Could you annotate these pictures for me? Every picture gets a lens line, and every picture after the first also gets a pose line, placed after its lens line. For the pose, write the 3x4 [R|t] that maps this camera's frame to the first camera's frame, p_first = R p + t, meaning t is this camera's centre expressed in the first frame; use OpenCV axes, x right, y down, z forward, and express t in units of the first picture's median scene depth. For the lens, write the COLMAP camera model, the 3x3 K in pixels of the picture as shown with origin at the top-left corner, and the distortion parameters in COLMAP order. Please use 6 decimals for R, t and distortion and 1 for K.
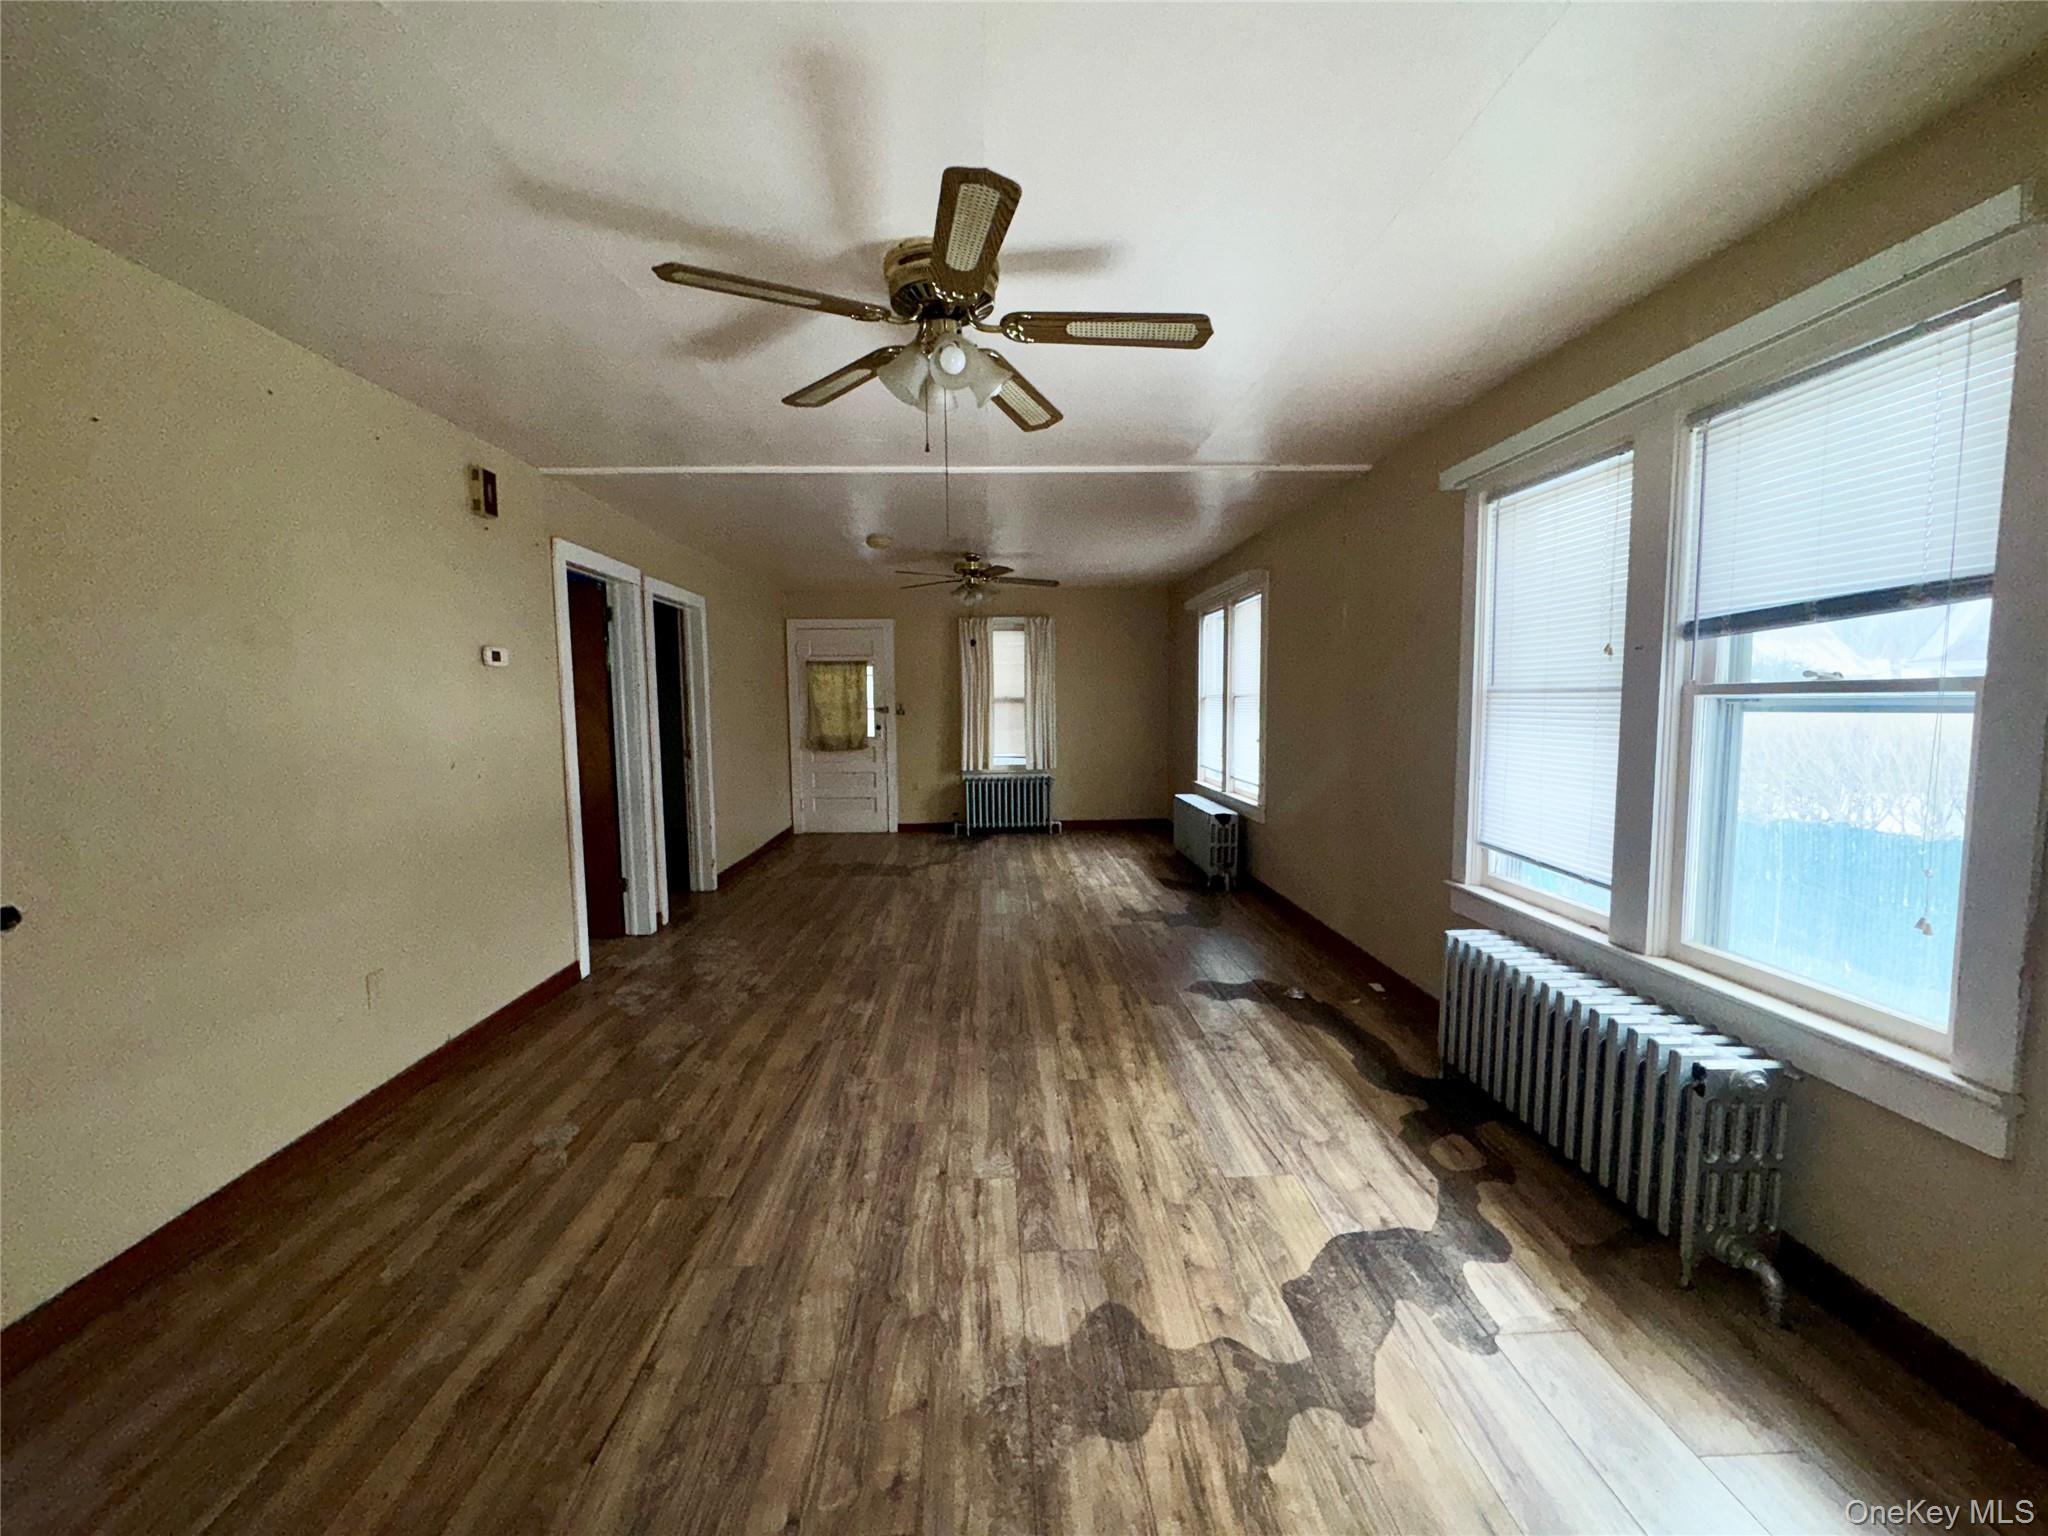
lens RADIAL K [[851.3, 0, 1019.5], [0, 851.3, 768.8], [0, 0, 1]] dist [-0.004060, -0.000092]
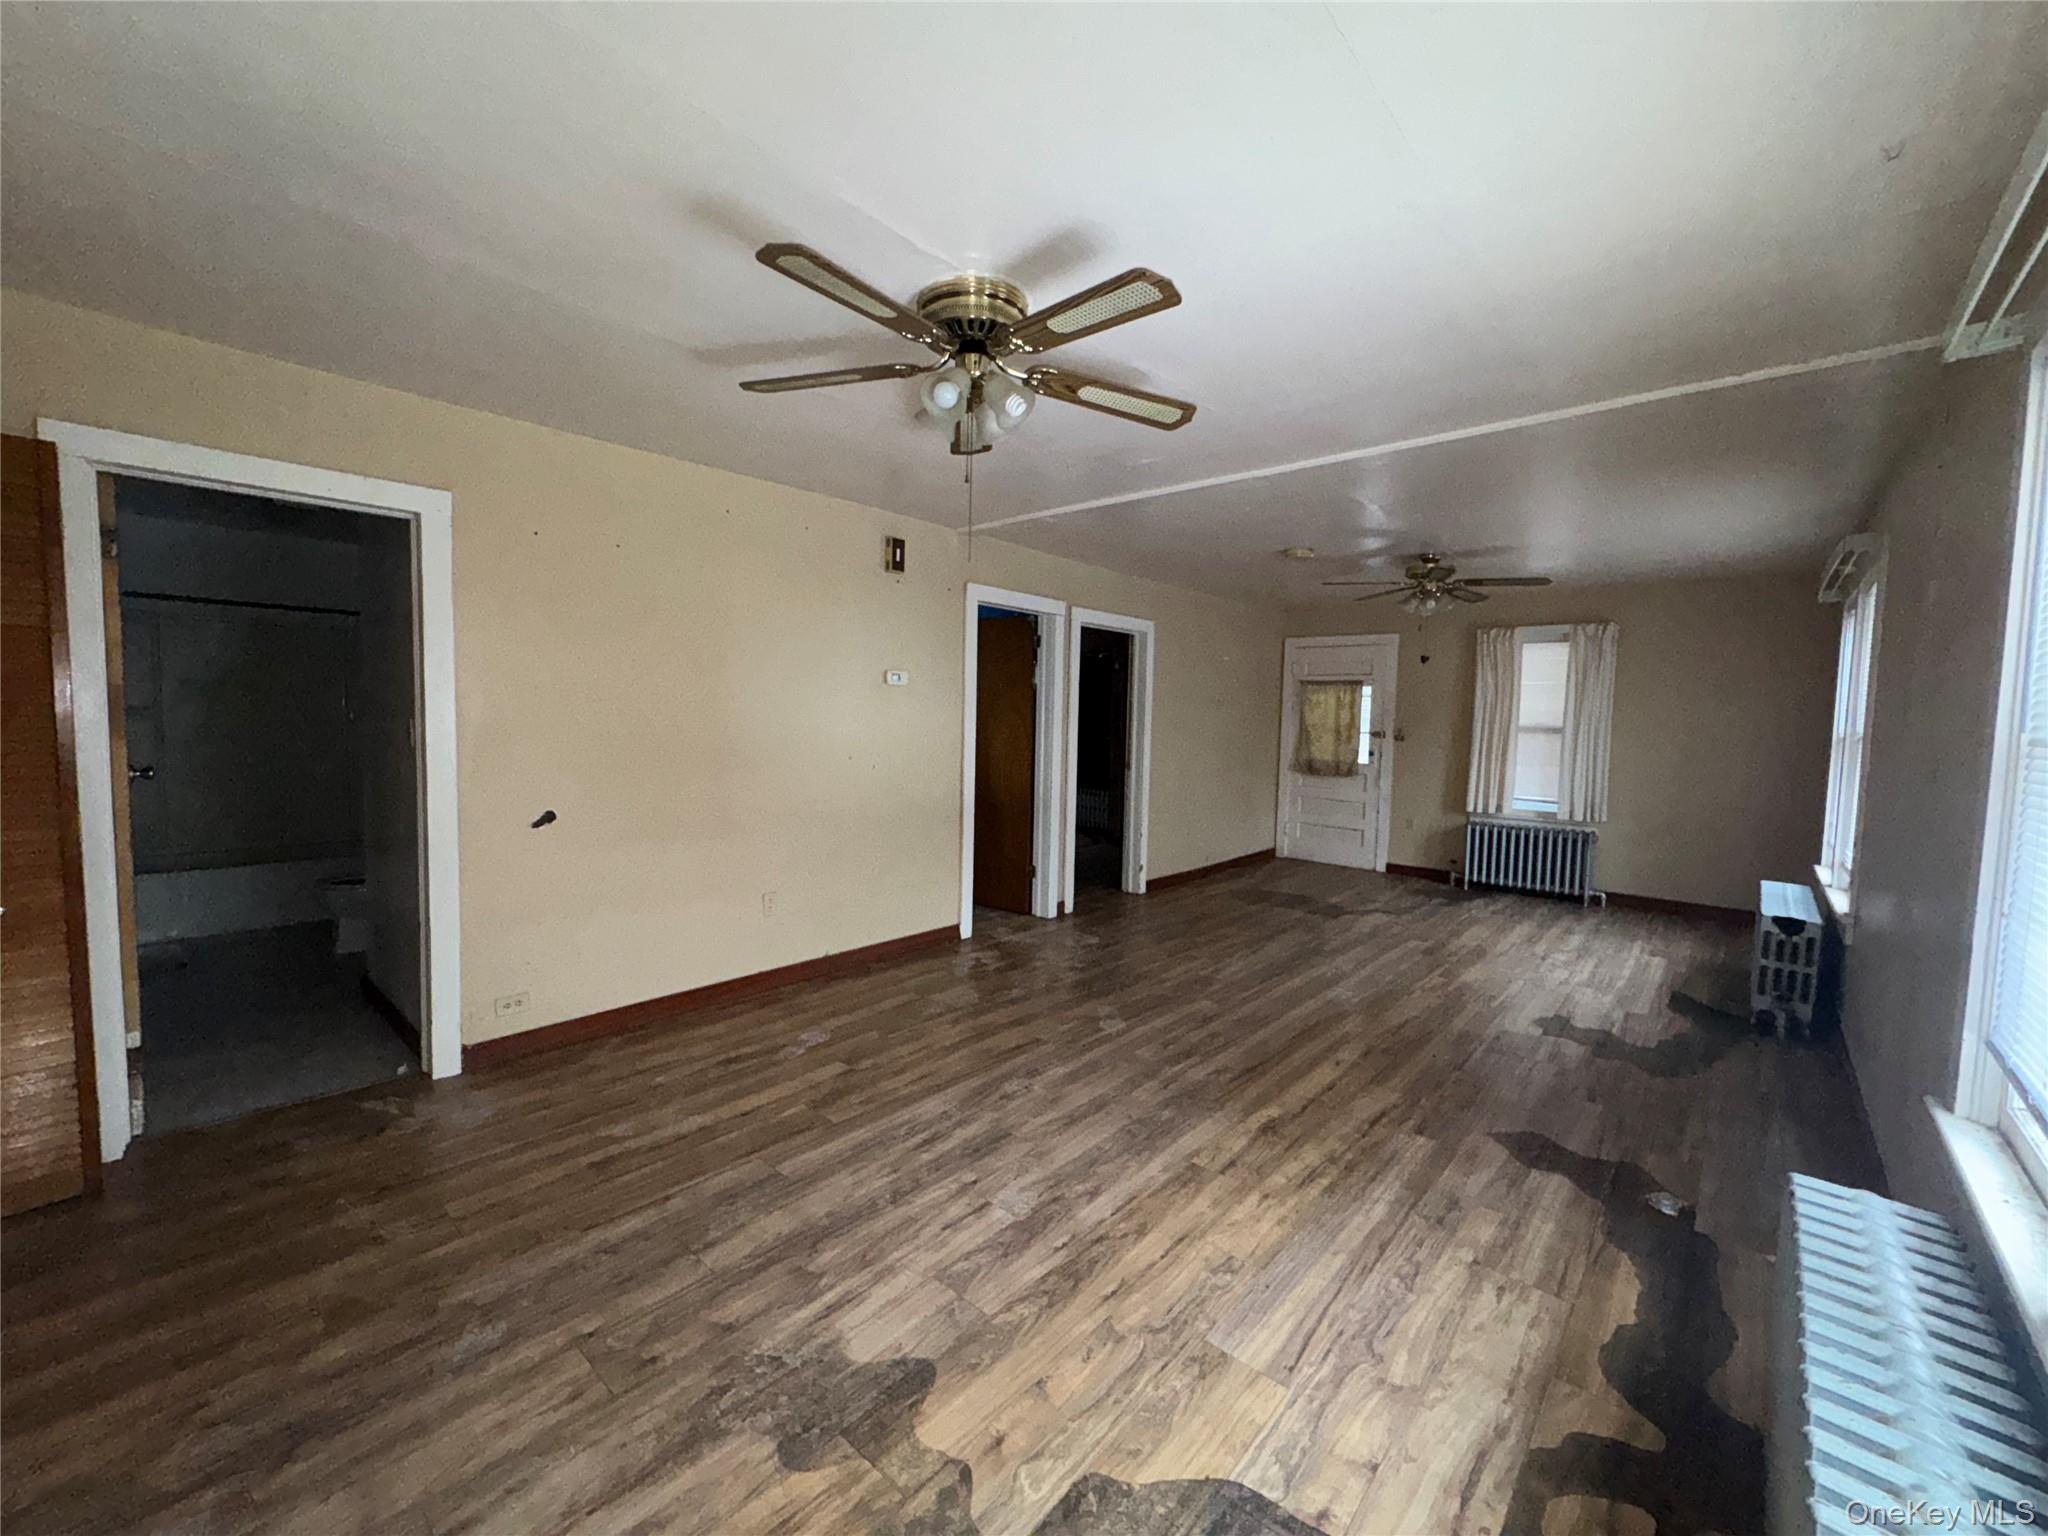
lens RADIAL K [[847.5, 0, 1024.0], [0, 847.5, 768.0], [0, 0, 1]] dist [-0.003276, -0.000102]
pose [[0.697534, 0.073986, -0.712722, 0.527203], [-0.089736, 0.995844, 0.015552, -0.034031], [0.710911, 0.053109, 0.701274, 0.251044]]
